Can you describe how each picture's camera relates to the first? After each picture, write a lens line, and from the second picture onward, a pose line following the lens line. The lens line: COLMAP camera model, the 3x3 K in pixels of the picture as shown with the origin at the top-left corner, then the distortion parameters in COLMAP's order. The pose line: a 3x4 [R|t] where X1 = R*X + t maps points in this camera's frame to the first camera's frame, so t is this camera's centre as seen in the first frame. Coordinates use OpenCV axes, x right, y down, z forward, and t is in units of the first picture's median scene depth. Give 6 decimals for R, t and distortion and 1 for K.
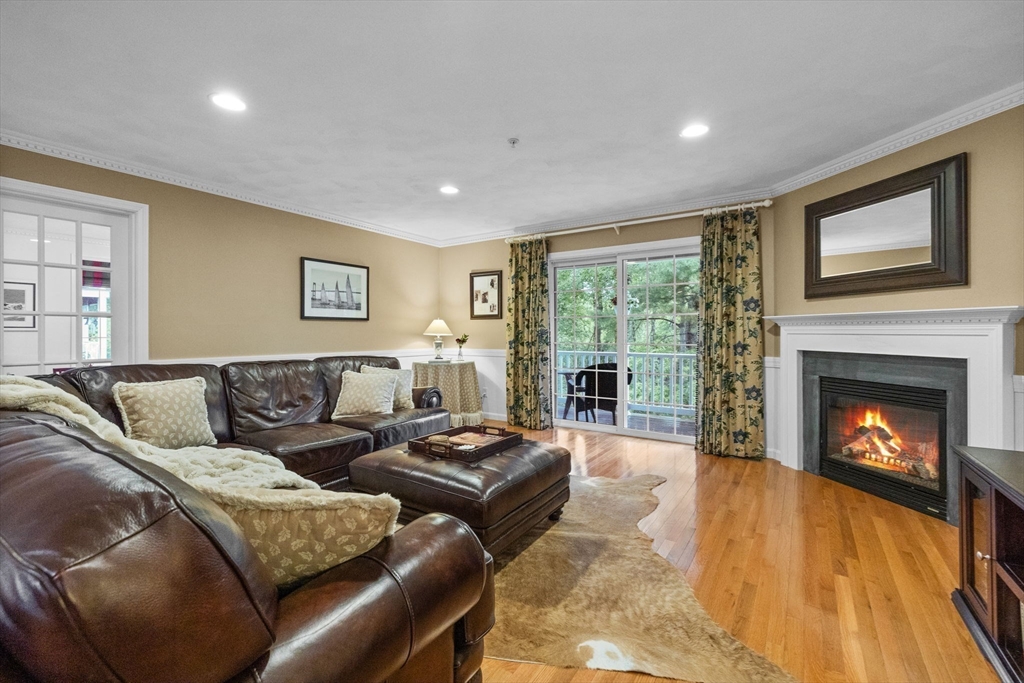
lens RADIAL K [[434.7, 0, 511.7], [0, 434.7, 333.8], [0, 0, 1]] dist [0.006876, -0.001872]
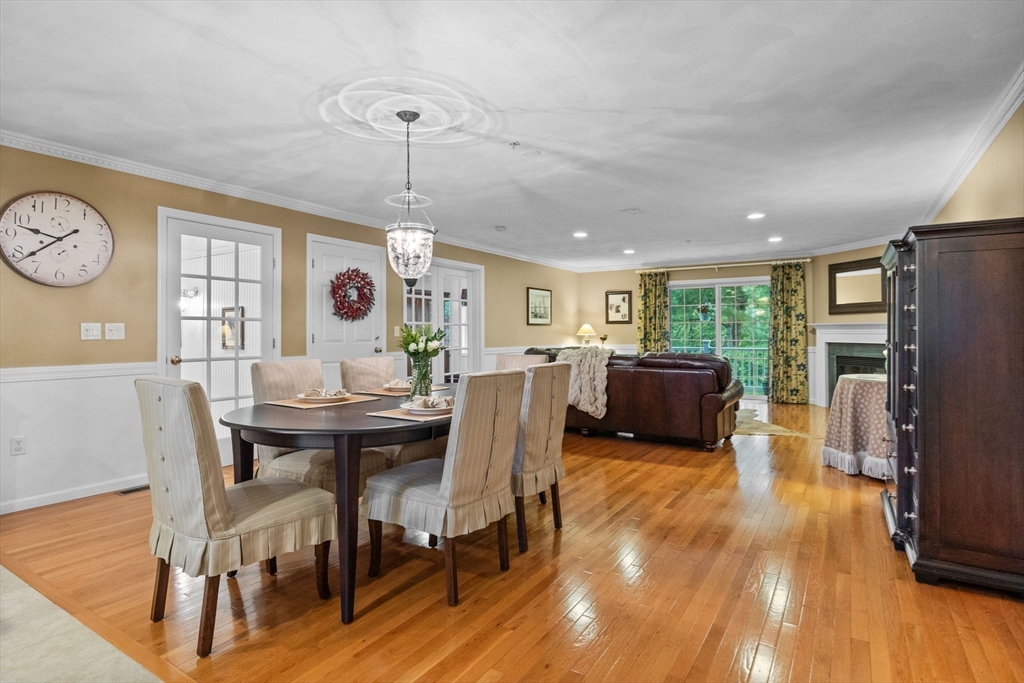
lens RADIAL K [[537.6, 0, 511.6], [0, 537.6, 330.7], [0, 0, 1]] dist [0.002390, -0.000735]
pose [[0.999673, -0.002660, 0.025442, -0.659821], [0.002815, 0.999978, -0.006069, -0.001285], [-0.025426, 0.006139, 0.999658, -1.124638]]
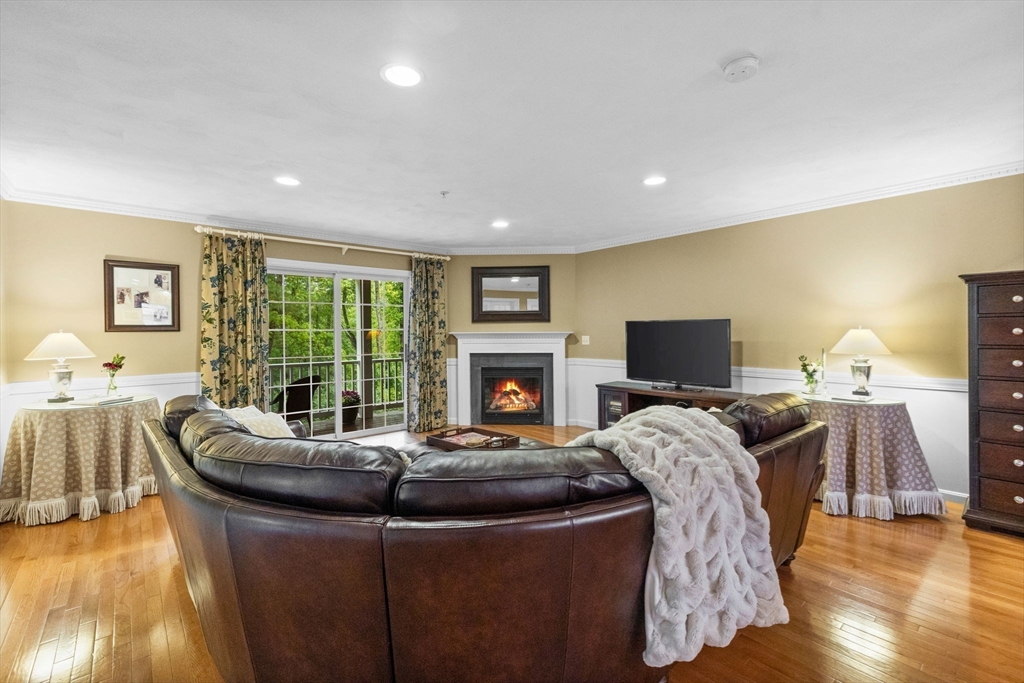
lens RADIAL K [[434.7, 0, 505.3], [0, 434.7, 334.6], [0, 0, 1]] dist [0.006876, -0.001872]
pose [[0.269605, -0.009071, 0.962928, -0.810369], [0.011820, 0.999911, 0.006110, -0.037666], [-0.962898, 0.009735, 0.269689, 0.378927]]
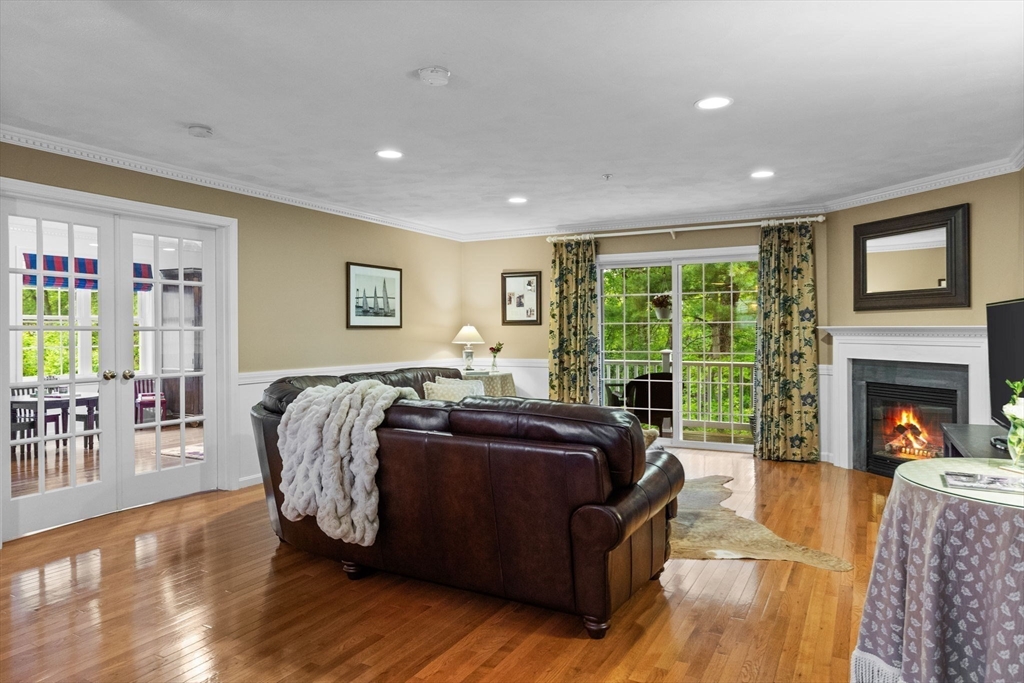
lens RADIAL K [[666.8, 0, 515.4], [0, 666.8, 334.2], [0, 0, 1]] dist [0.009609, -0.004591]
pose [[0.994812, -0.003611, 0.101663, -0.300156], [0.003419, 0.999992, 0.002063, -0.025856], [-0.101669, -0.001705, 0.994817, -0.510006]]
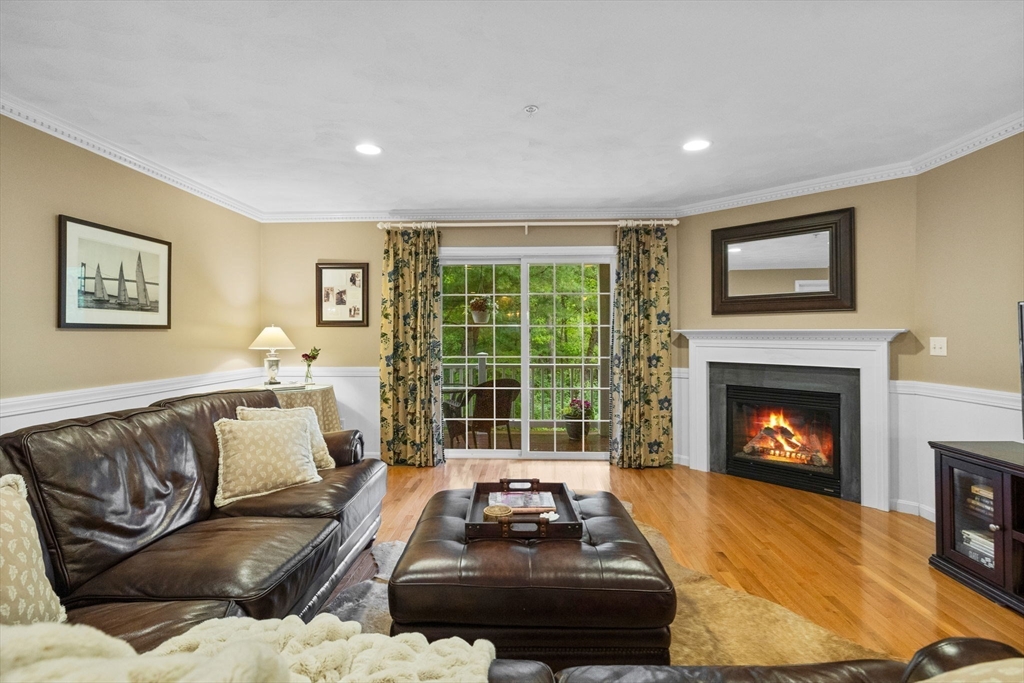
lens RADIAL K [[483.2, 0, 511.7], [0, 483.2, 330.9], [0, 0, 1]] dist [-0.006077, 0.002392]
pose [[0.851538, 0.002680, 0.524286, -0.350571], [0.002146, 0.999961, -0.008597, -0.026627], [-0.524288, 0.008446, 0.851499, 0.205902]]
